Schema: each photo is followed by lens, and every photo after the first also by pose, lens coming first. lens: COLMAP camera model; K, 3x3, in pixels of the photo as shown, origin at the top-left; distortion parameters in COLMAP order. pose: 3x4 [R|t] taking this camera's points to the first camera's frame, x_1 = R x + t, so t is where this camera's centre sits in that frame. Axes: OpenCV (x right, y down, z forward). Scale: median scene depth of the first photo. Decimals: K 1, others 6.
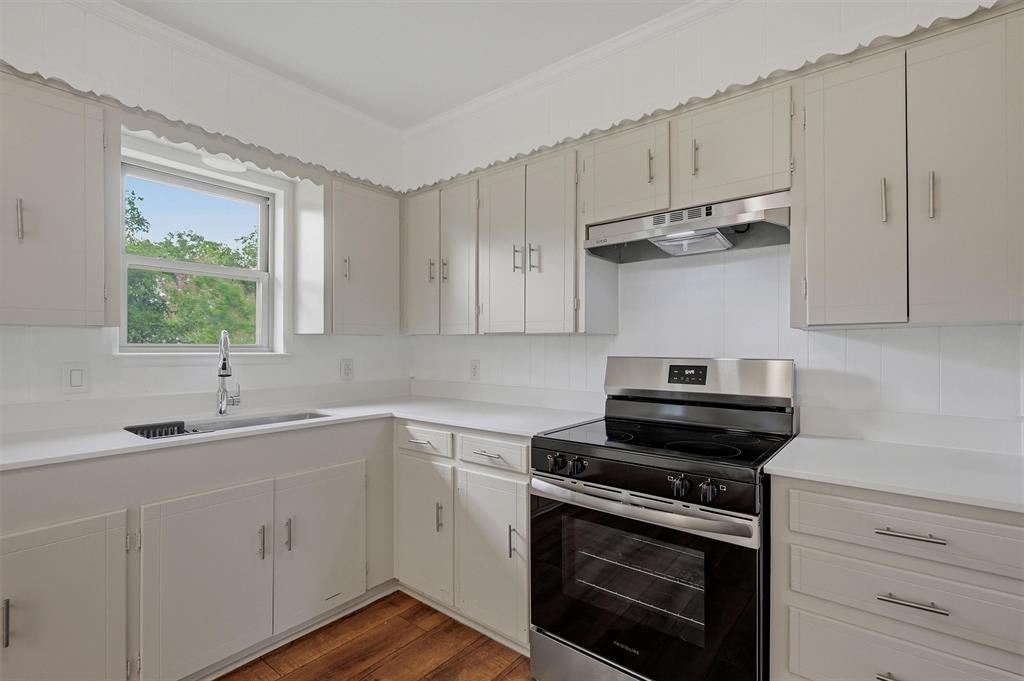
lens RADIAL K [[468.8, 0, 516.4], [0, 468.8, 346.6], [0, 0, 1]] dist [-0.000181, 0.000687]
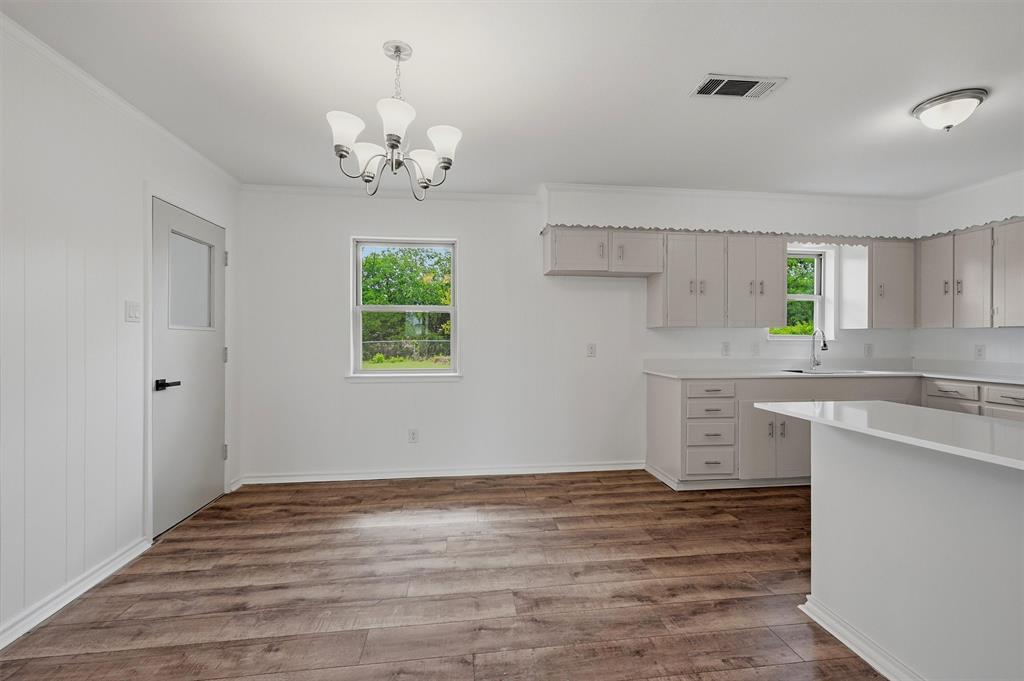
lens RADIAL K [[449.3, 0, 517.4], [0, 449.3, 338.8], [0, 0, 1]] dist [-0.000677, 0.000204]
pose [[0.716540, 0.000068, -0.697546, -0.206669], [-0.001104, 0.999999, -0.001036, 0.017226], [0.697546, 0.001513, 0.716539, -1.389989]]
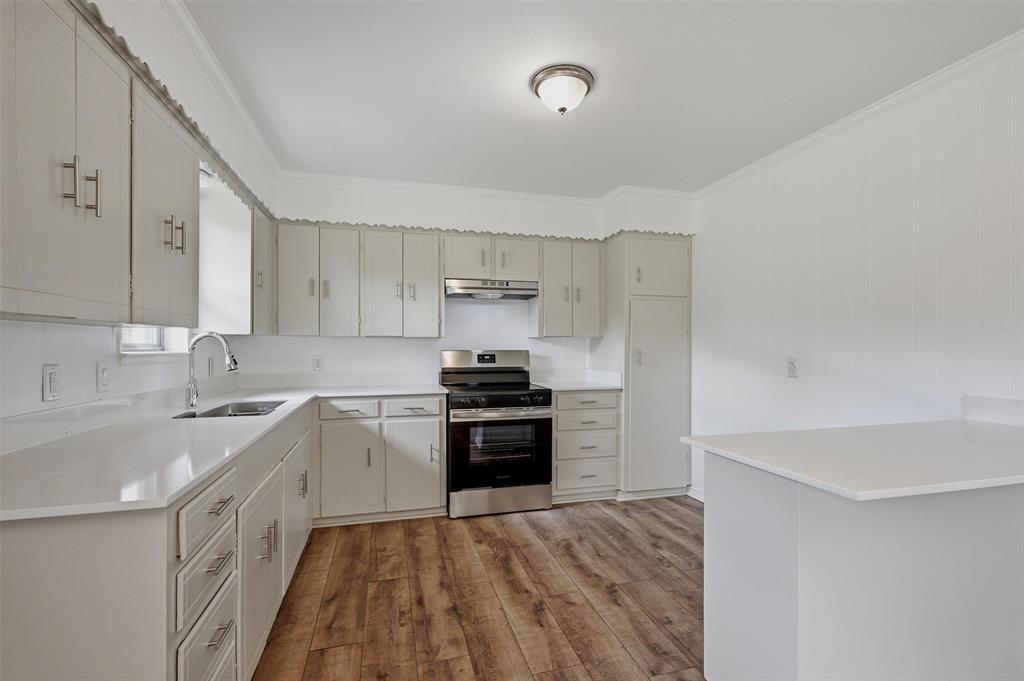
lens RADIAL K [[468.8, 0, 519.5], [0, 468.8, 343.6], [0, 0, 1]] dist [-0.000181, 0.000687]
pose [[0.587071, -0.000199, 0.809535, -1.162938], [0.001899, 0.999998, -0.001131, -0.002518], [-0.809533, 0.002201, 0.587070, -0.301653]]
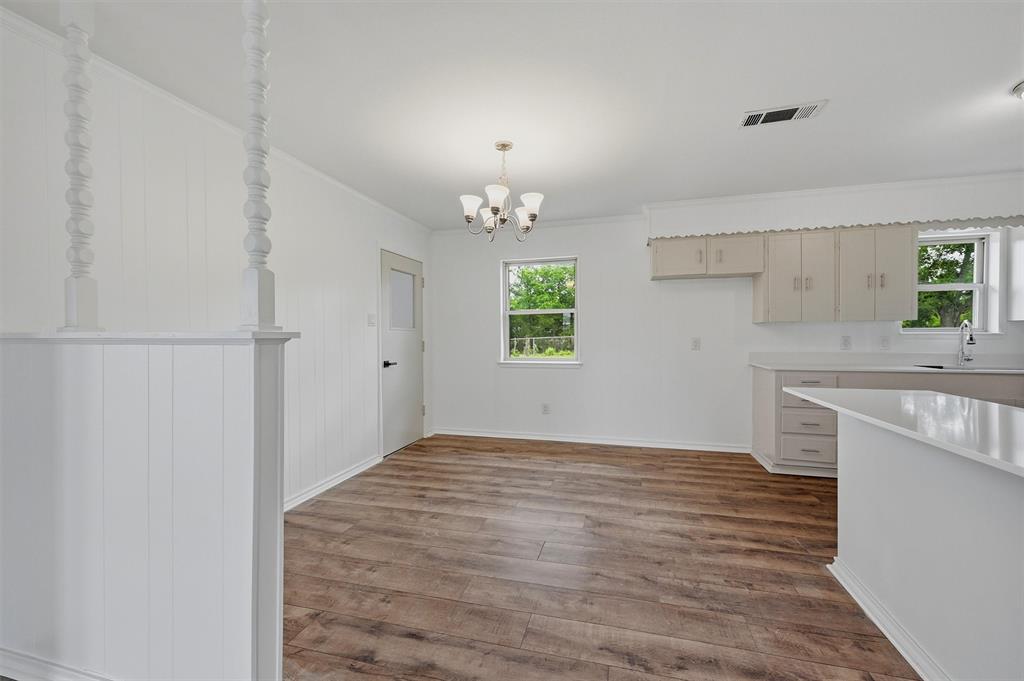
lens RADIAL K [[412.1, 0, 517.5], [0, 412.1, 339.7], [0, 0, 1]] dist [0.001853, -0.000211]
pose [[0.393886, 0.007548, -0.919128, 0.200135], [0.005741, 0.999927, 0.010672, 0.017192], [0.919141, -0.009480, 0.393814, -1.374629]]
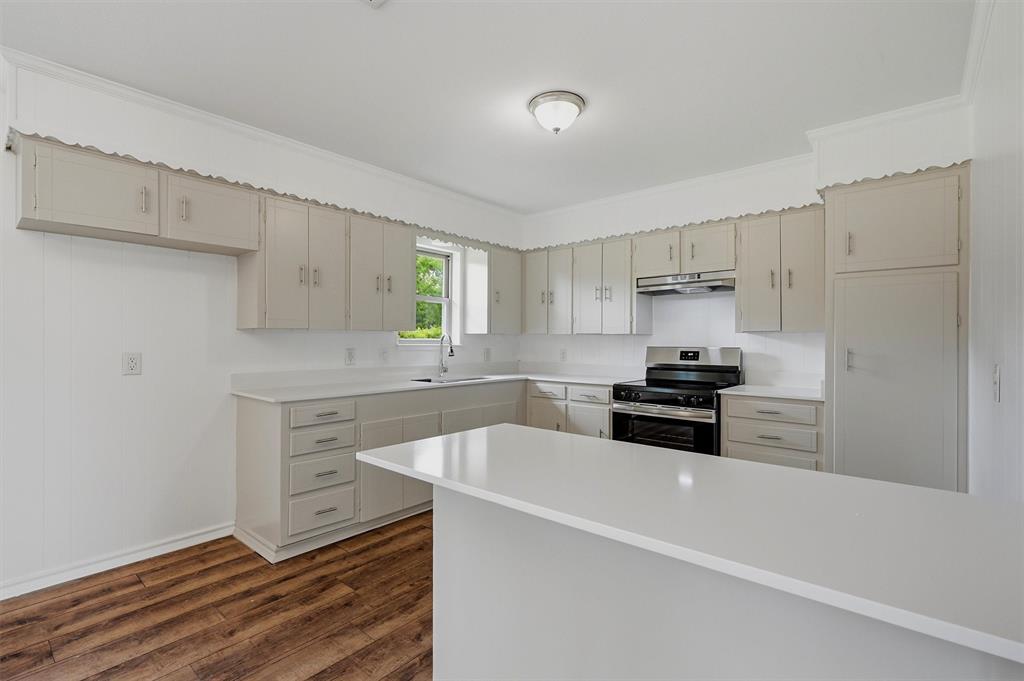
lens RADIAL K [[468.8, 0, 516.2], [0, 468.8, 339.3], [0, 0, 1]] dist [-0.000181, 0.000687]
pose [[0.999319, 0.001838, -0.036846, -0.277984], [-0.001972, 0.999992, -0.003611, 0.000218], [0.036839, 0.003682, 0.999314, -0.953768]]
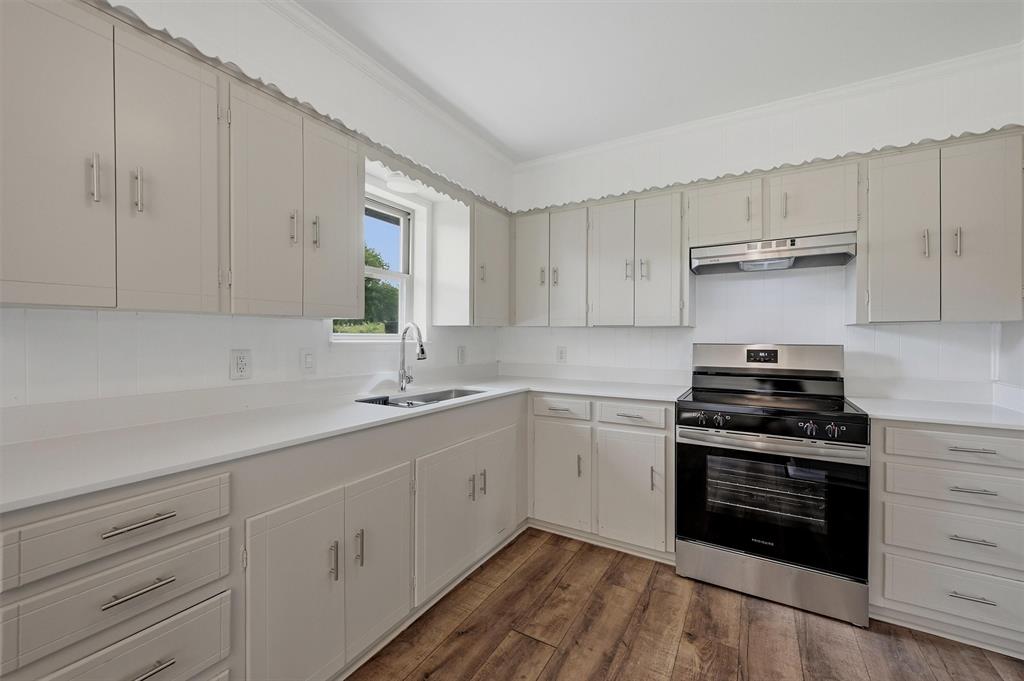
lens RADIAL K [[412.1, 0, 515.6], [0, 412.1, 337.9], [0, 0, 1]] dist [0.001853, -0.000211]
pose [[0.990315, 0.001217, 0.138834, -0.526164], [-0.001706, 0.999993, 0.003402, 0.001815], [-0.138829, -0.003606, 0.990310, -0.122312]]
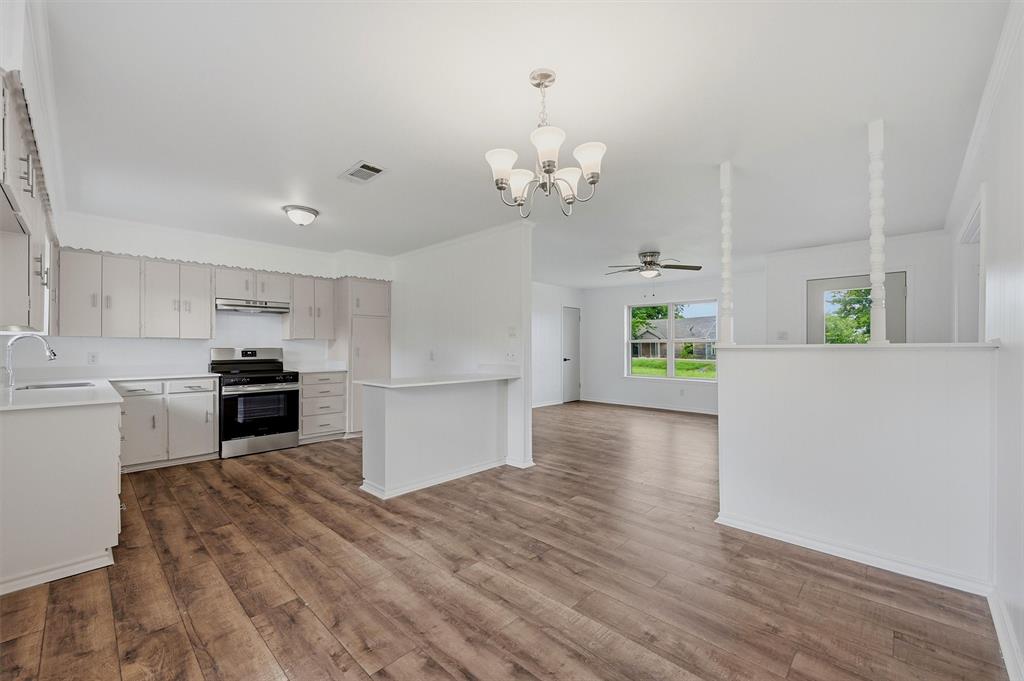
lens RADIAL K [[412.1, 0, 516.9], [0, 412.1, 344.8], [0, 0, 1]] dist [0.001853, -0.000211]
pose [[0.093333, 0.002183, 0.995633, -2.017094], [0.002258, 0.999995, -0.002404, 0.013234], [-0.995632, 0.002473, 0.093327, -0.906460]]
